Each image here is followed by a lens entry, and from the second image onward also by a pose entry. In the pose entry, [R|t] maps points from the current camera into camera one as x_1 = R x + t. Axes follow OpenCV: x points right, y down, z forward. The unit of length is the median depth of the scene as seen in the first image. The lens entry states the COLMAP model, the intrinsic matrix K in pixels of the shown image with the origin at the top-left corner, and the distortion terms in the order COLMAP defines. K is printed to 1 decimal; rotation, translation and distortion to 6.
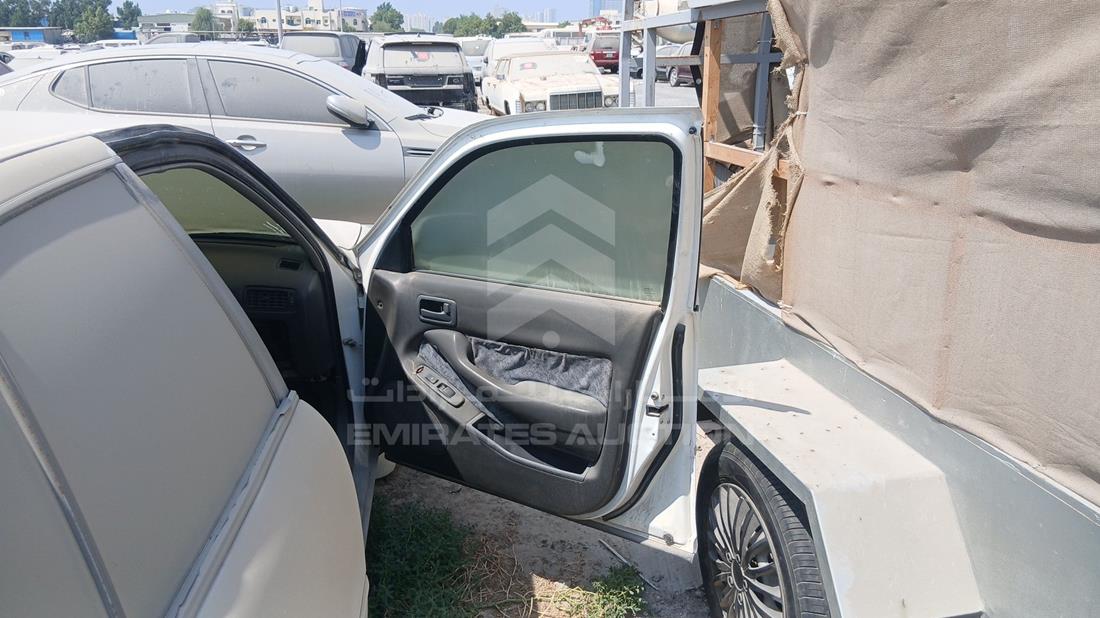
lens RADIAL K [[836.6, 0, 550.0], [0, 836.6, 309.0], [0, 0, 1]] dist [0.123611, -0.226753]
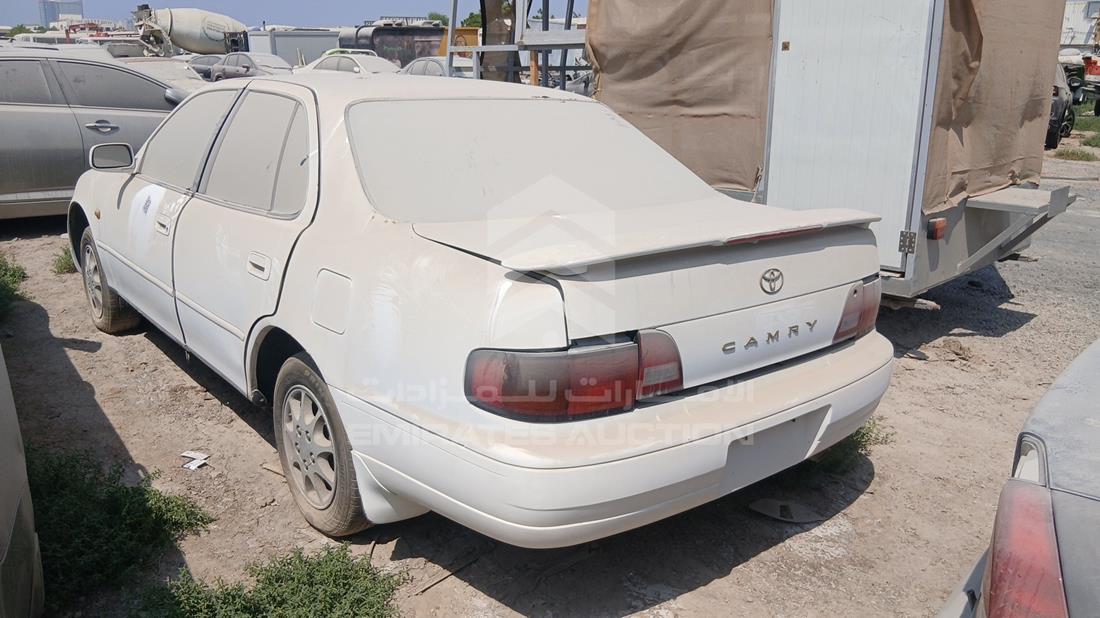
lens RADIAL K [[836.6, 0, 550.0], [0, 836.6, 309.0], [0, 0, 1]] dist [0.123611, -0.226753]
pose [[0.844944, -0.126587, 0.519659, -0.182630], [0.134578, 0.990648, 0.022499, 0.051815], [-0.517647, 0.050925, 0.854077, -0.158701]]
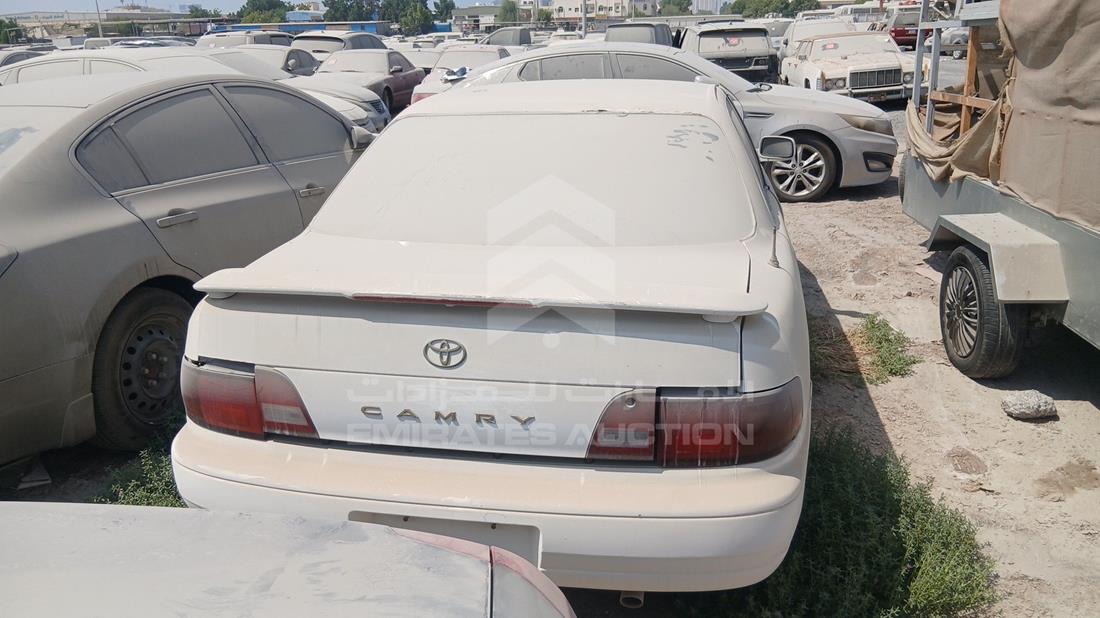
lens RADIAL K [[836.6, 0, 550.0], [0, 836.6, 309.0], [0, 0, 1]] dist [0.123611, -0.226753]
pose [[0.949756, 0.070390, -0.304975, -0.011191], [-0.064547, 0.997487, 0.029214, 0.043844], [0.306265, -0.008061, 0.951912, -0.167876]]
